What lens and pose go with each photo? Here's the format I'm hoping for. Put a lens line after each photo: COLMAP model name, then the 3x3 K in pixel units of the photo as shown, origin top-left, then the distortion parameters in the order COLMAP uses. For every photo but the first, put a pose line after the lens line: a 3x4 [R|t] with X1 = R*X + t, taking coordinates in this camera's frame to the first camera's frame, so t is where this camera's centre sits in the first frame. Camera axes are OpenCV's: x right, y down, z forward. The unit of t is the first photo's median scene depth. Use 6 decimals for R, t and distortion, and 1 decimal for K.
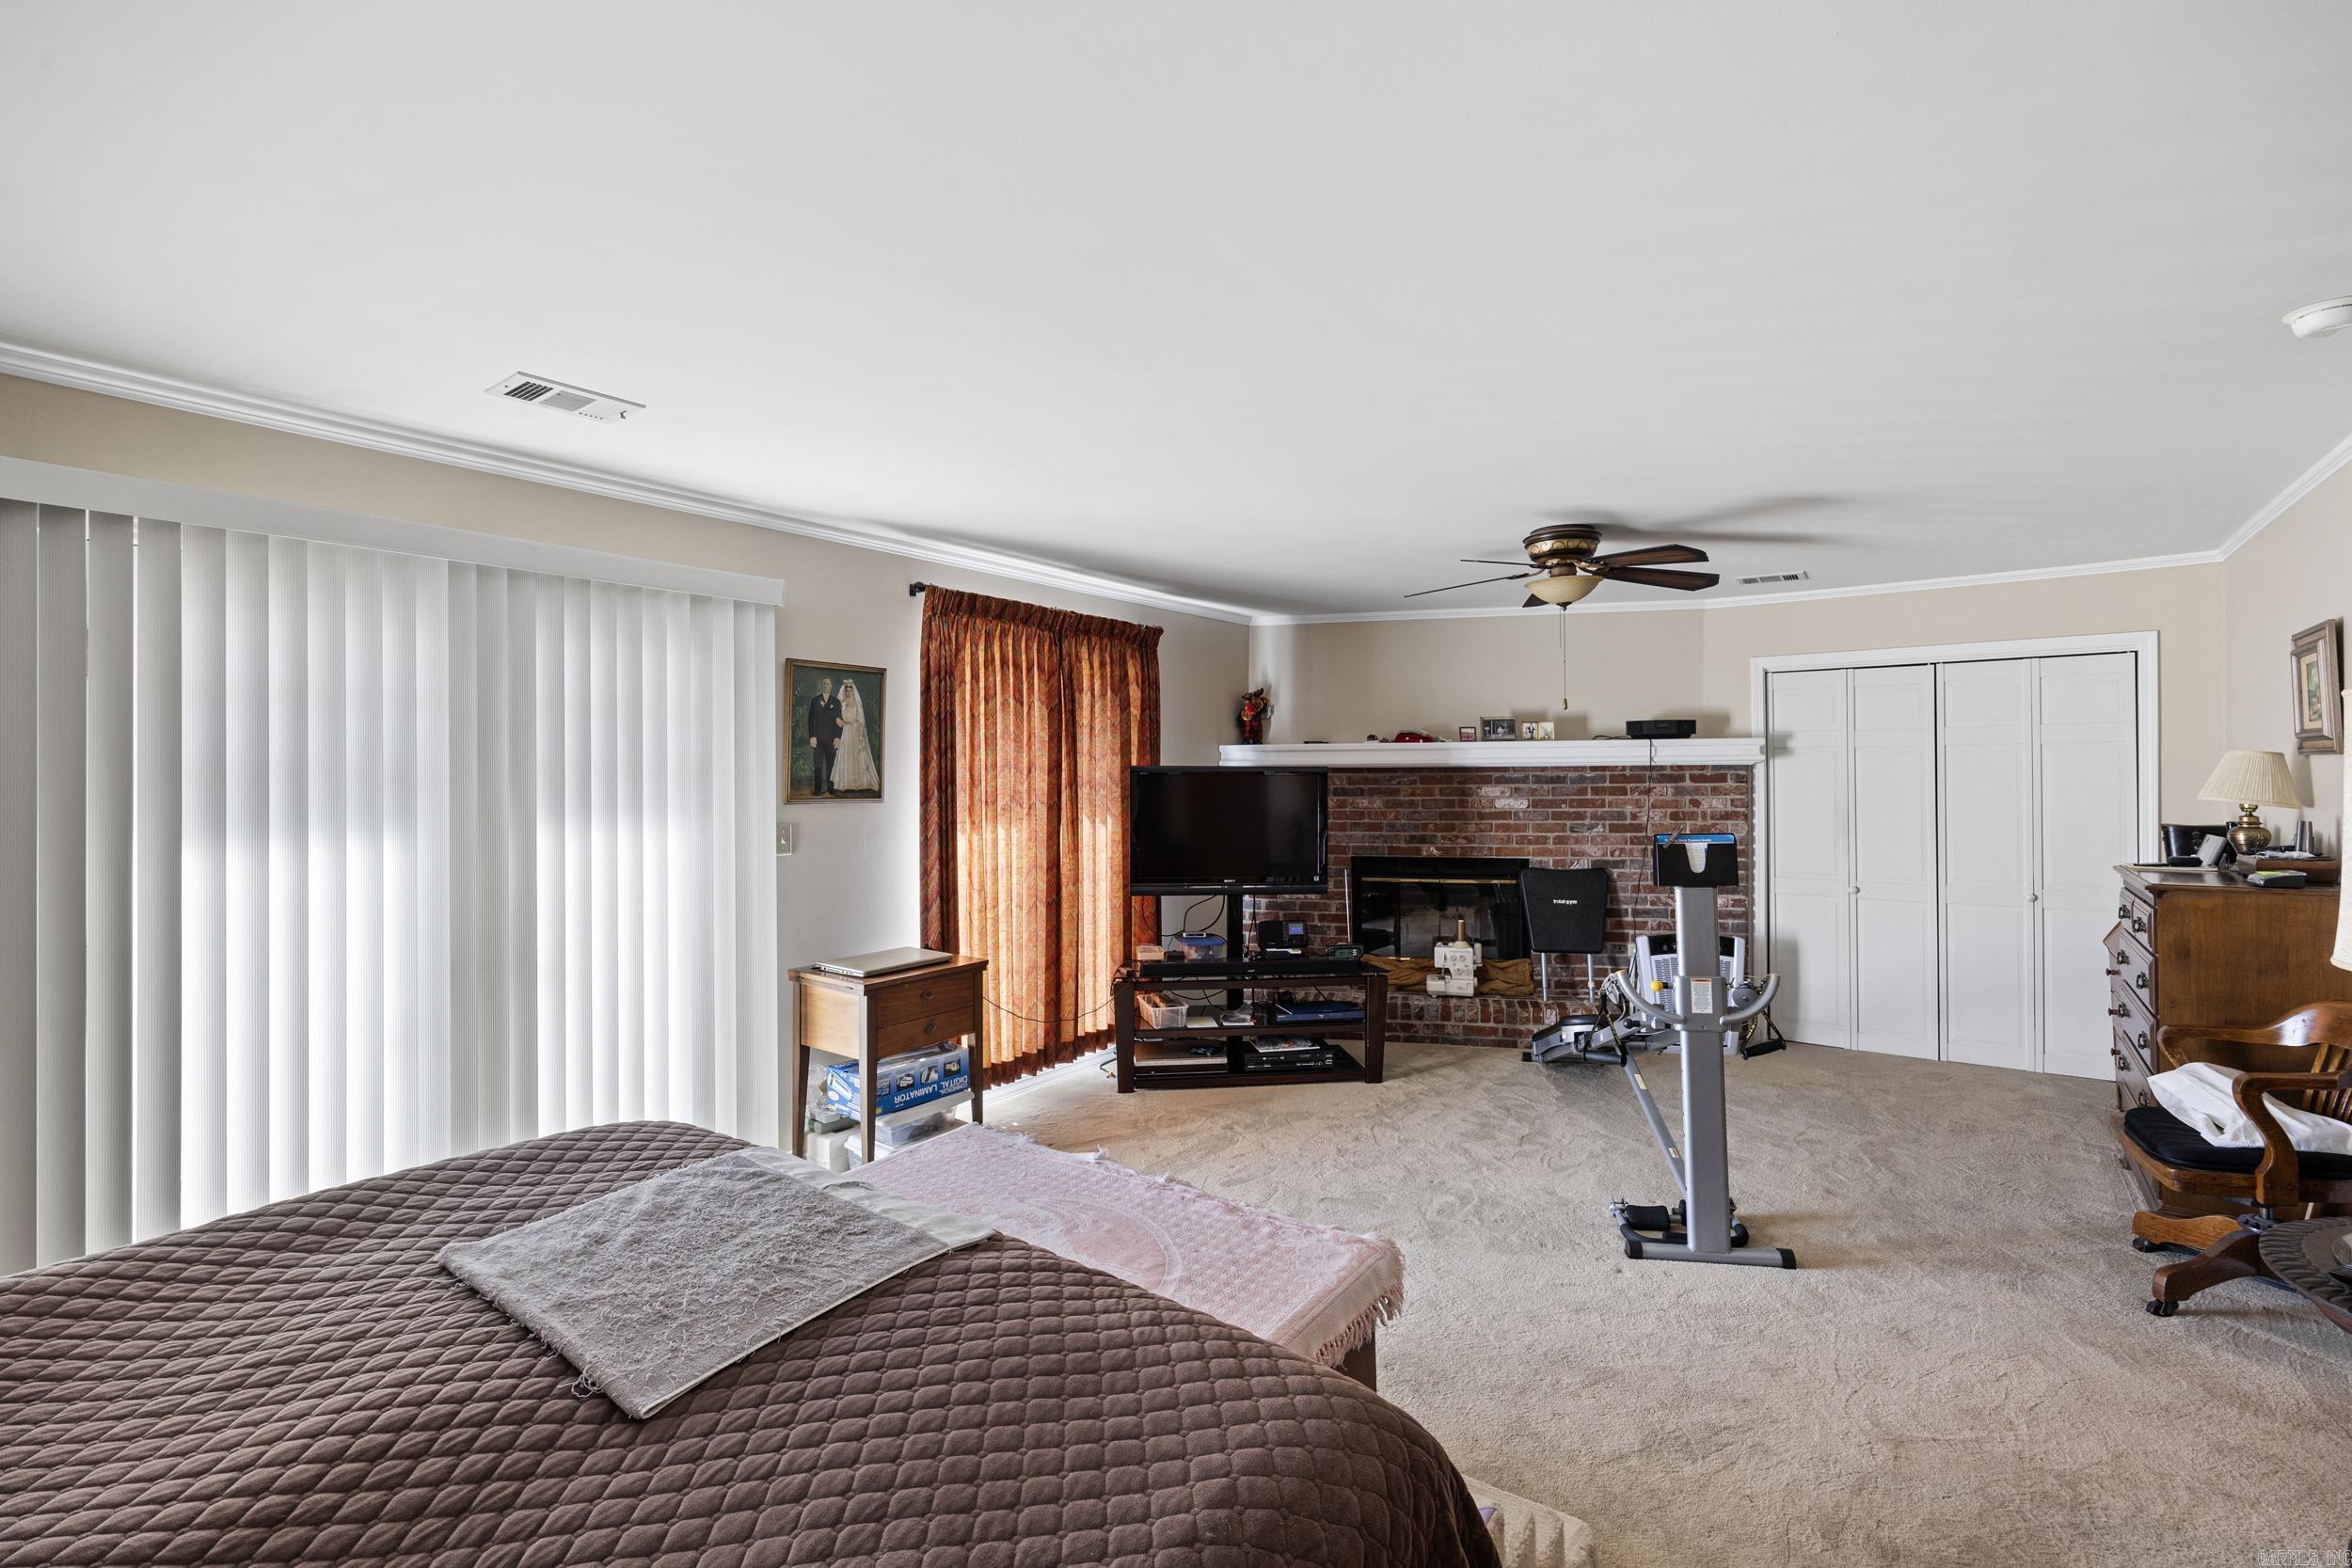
lens RADIAL K [[1053.3, 0, 1192.0], [0, 1053.3, 798.4], [0, 0, 1]] dist [-0.012916, 0.000456]
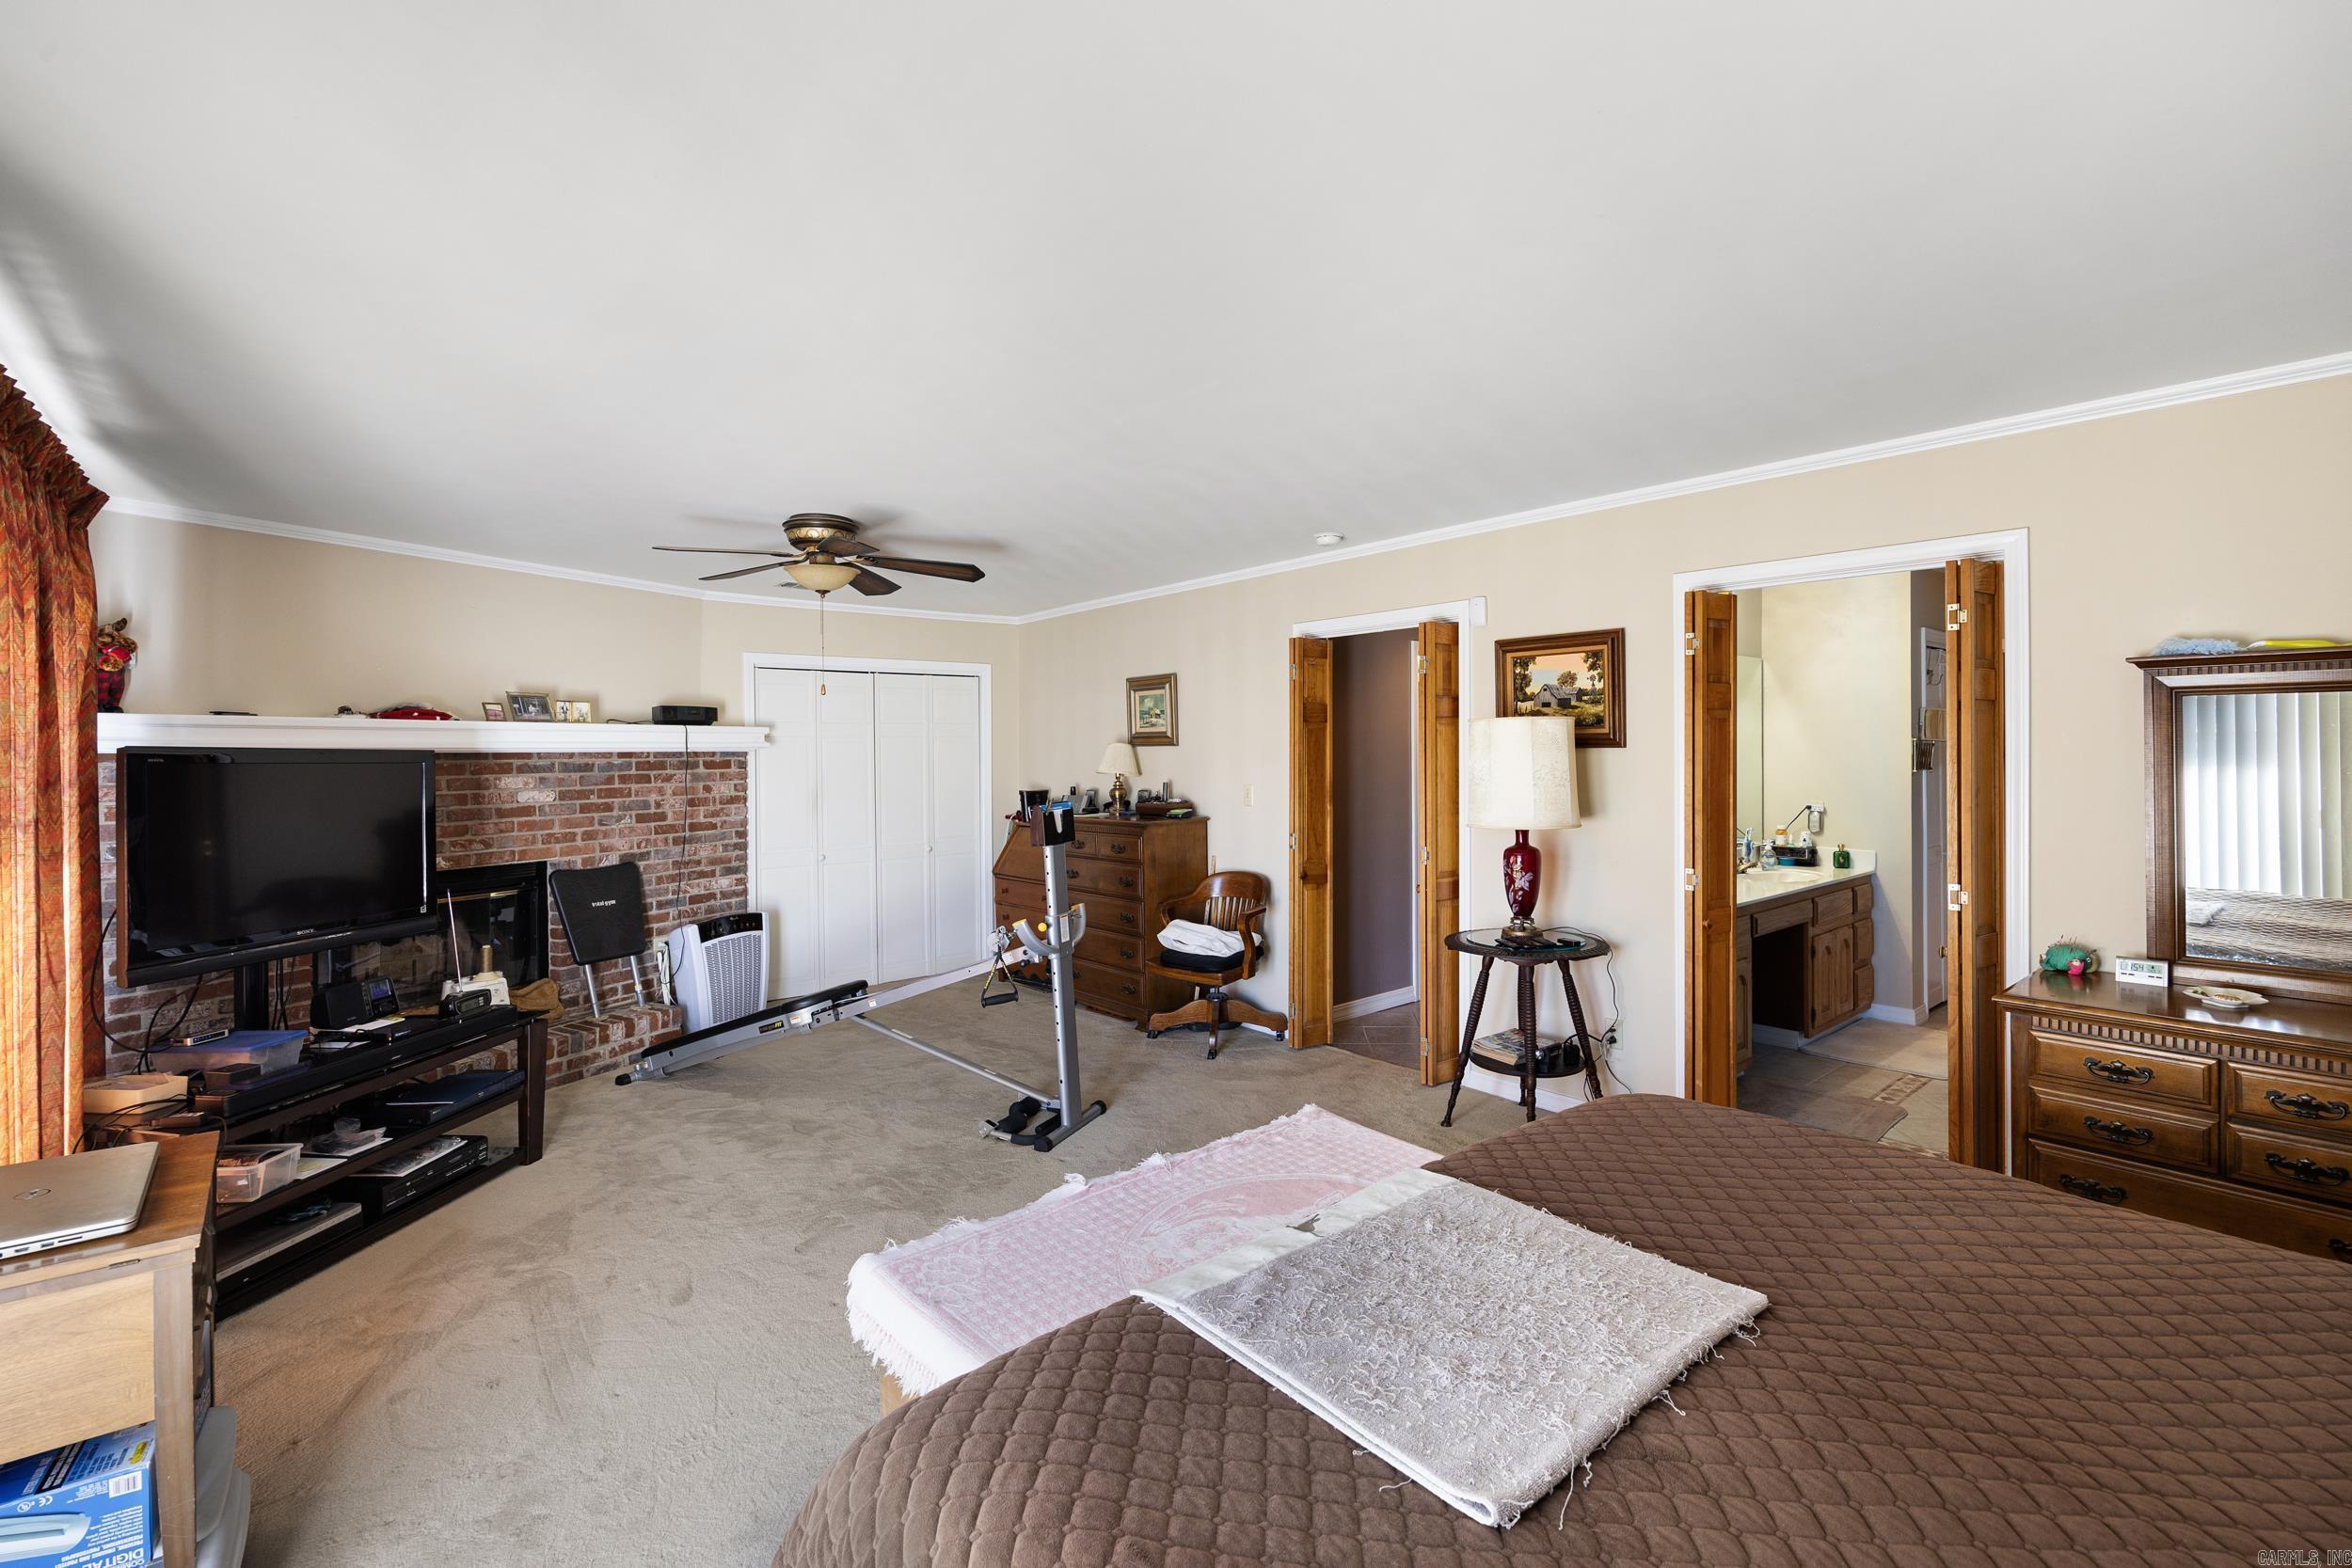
lens RADIAL K [[1053.3, 0, 1192.0], [0, 1053.3, 798.4], [0, 0, 1]] dist [-0.012916, 0.000456]
pose [[0.207608, -0.037019, 0.977511, -0.413535], [0.031128, 0.999028, 0.031223, -0.003508], [-0.977717, 0.023945, 0.208559, 0.320153]]
